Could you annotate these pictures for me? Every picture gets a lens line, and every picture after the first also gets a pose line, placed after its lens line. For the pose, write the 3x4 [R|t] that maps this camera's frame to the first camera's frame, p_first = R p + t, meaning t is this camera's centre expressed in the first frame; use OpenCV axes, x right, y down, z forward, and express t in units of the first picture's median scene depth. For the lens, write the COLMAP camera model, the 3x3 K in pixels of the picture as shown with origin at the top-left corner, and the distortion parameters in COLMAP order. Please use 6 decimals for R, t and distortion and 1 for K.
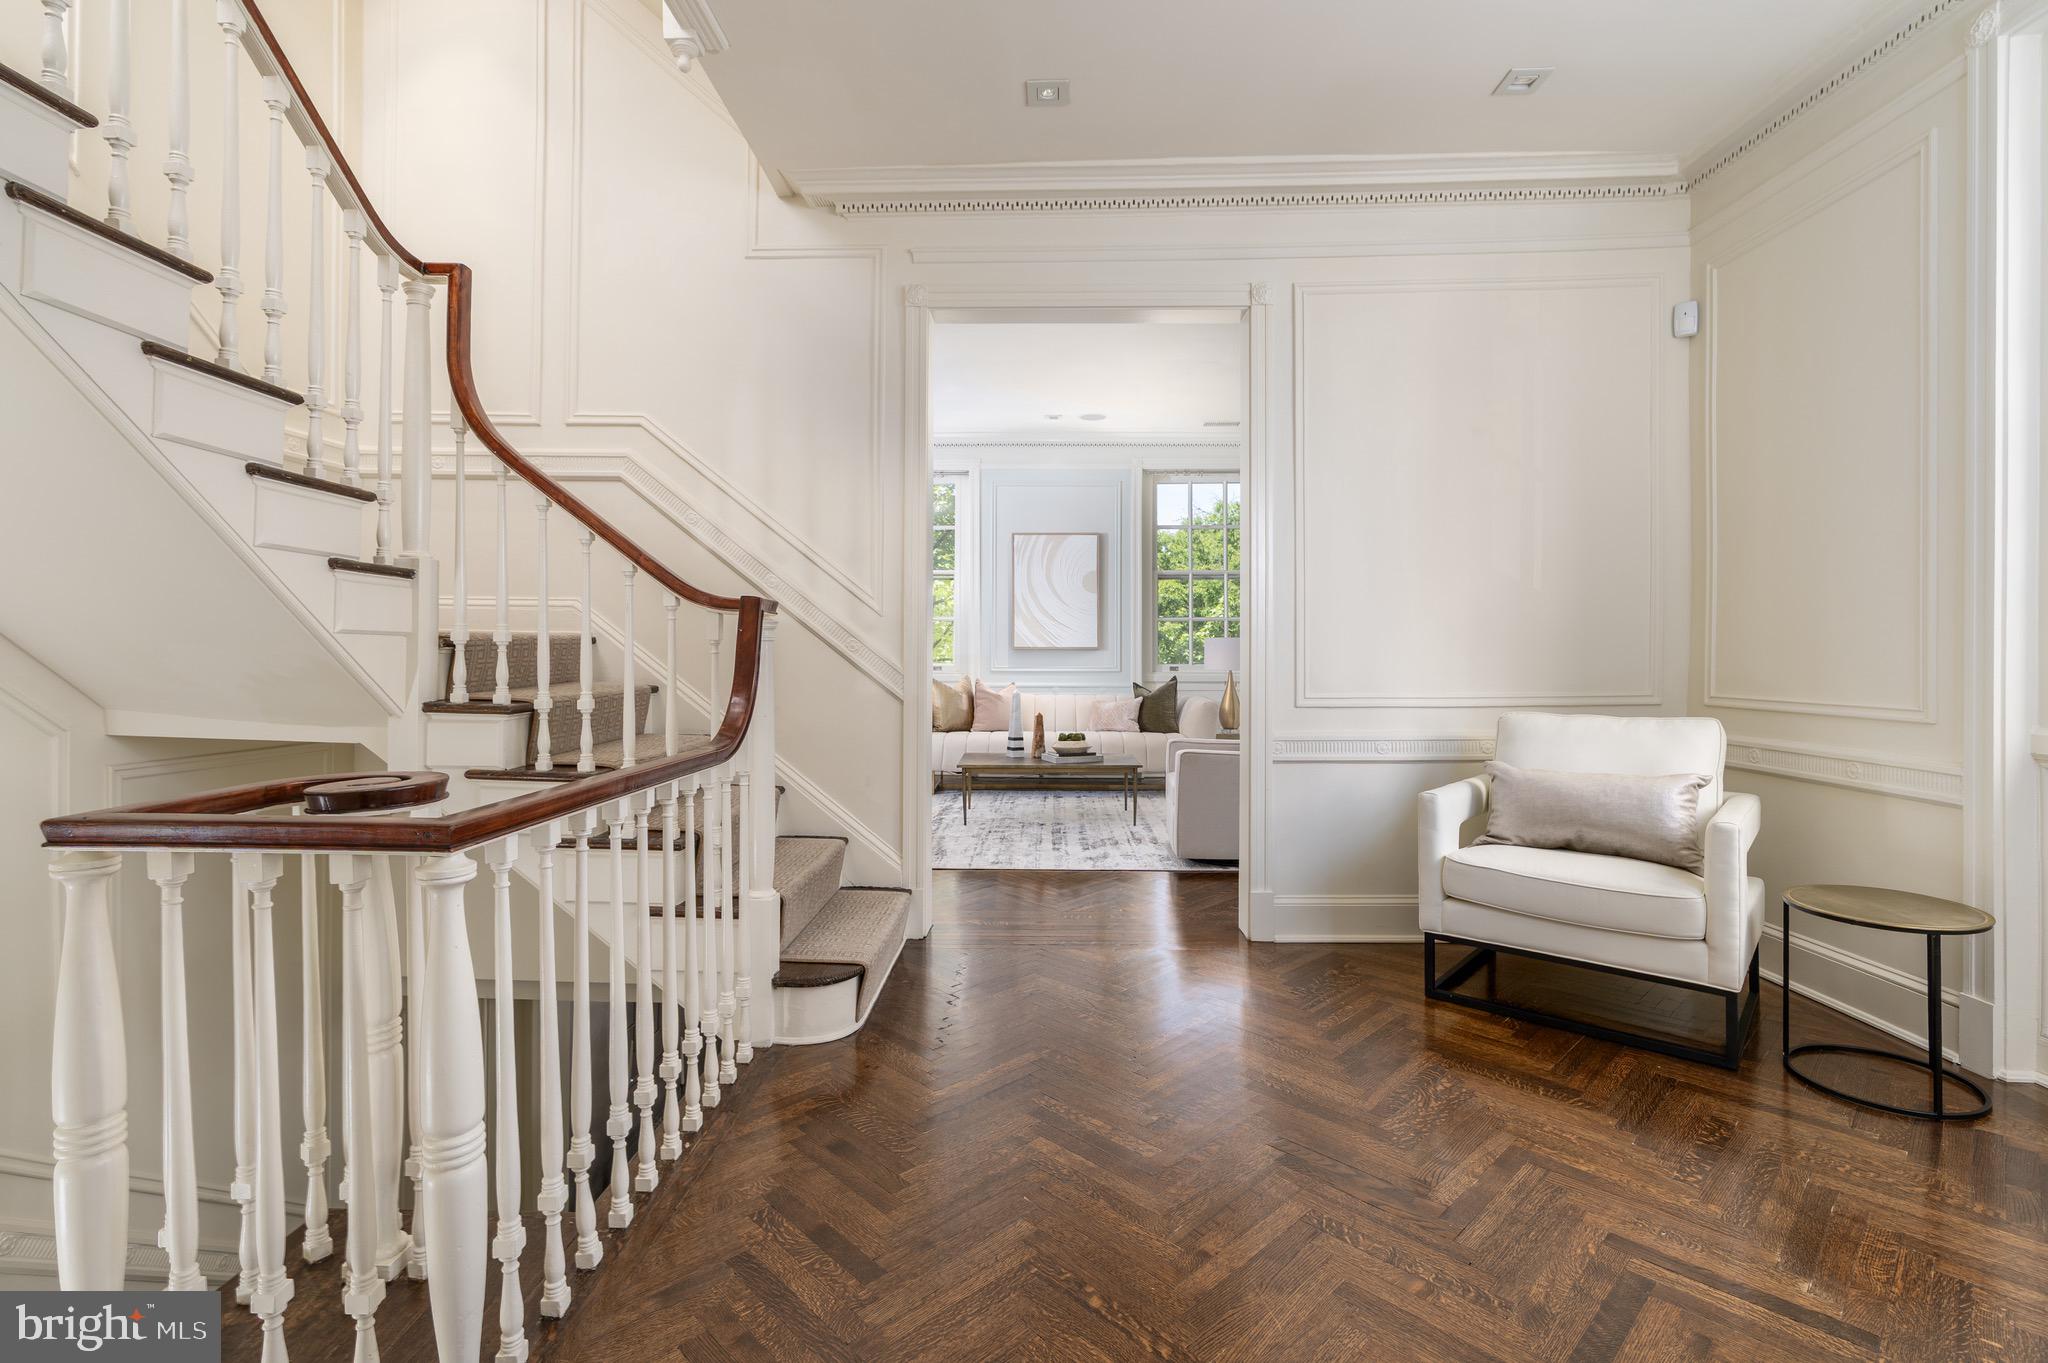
lens RADIAL K [[949.3, 0, 1025.9], [0, 949.3, 668.9], [0, 0, 1]] dist [-0.012100, 0.000663]
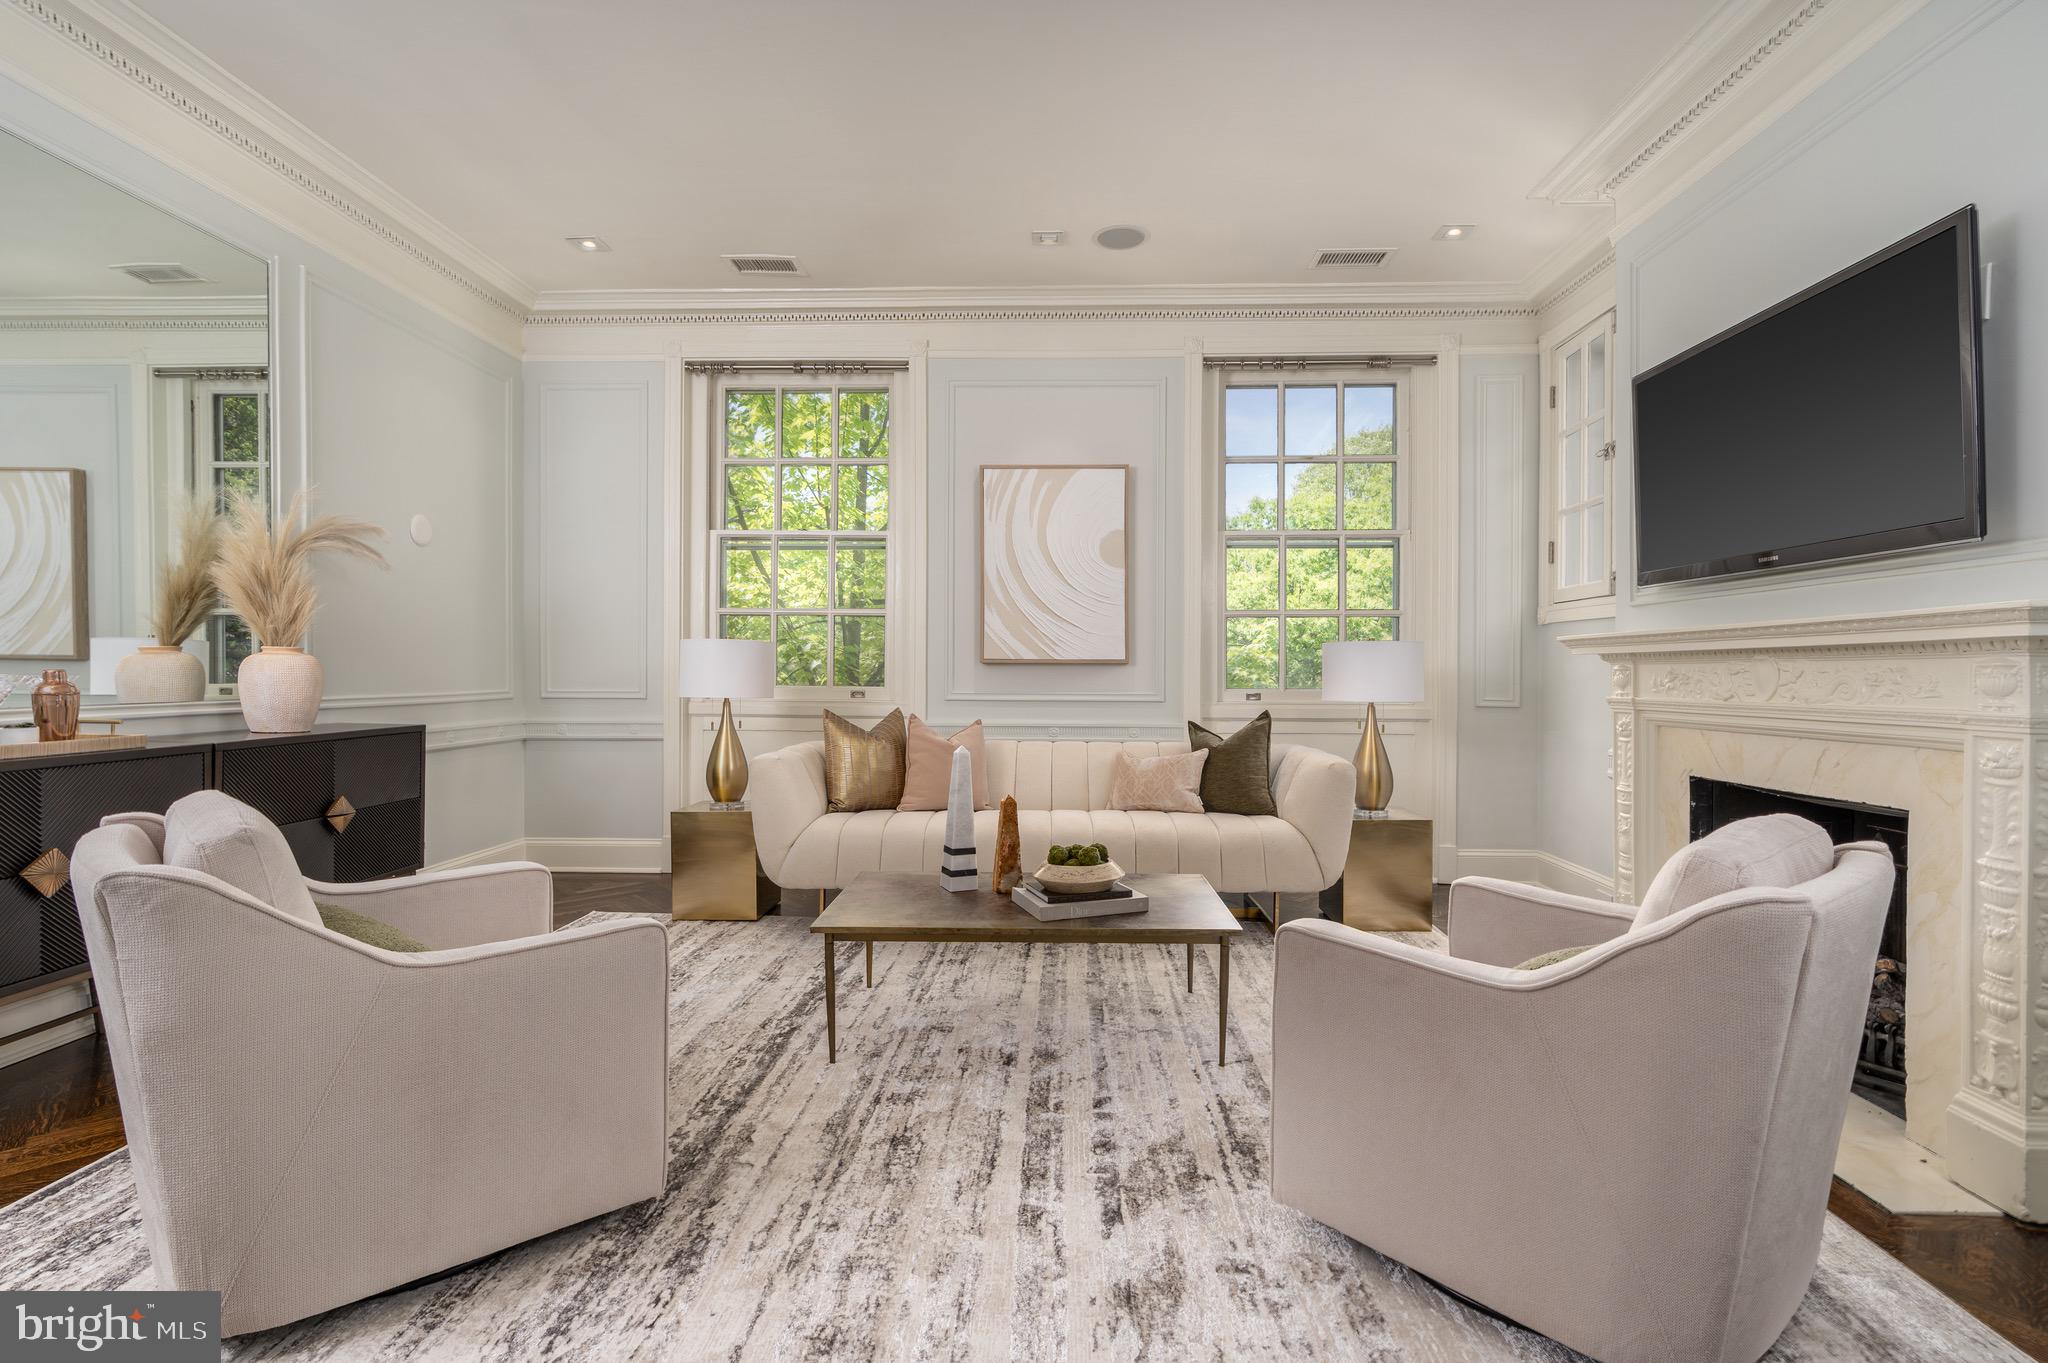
lens RADIAL K [[949.3, 0, 1023.3], [0, 949.3, 684.0], [0, 0, 1]] dist [-0.012100, 0.000663]
pose [[0.999845, 0.004625, -0.017009, 0.024118], [-0.004670, 0.999986, -0.002588, -0.006406], [0.016997, 0.002667, 0.999852, 0.445343]]
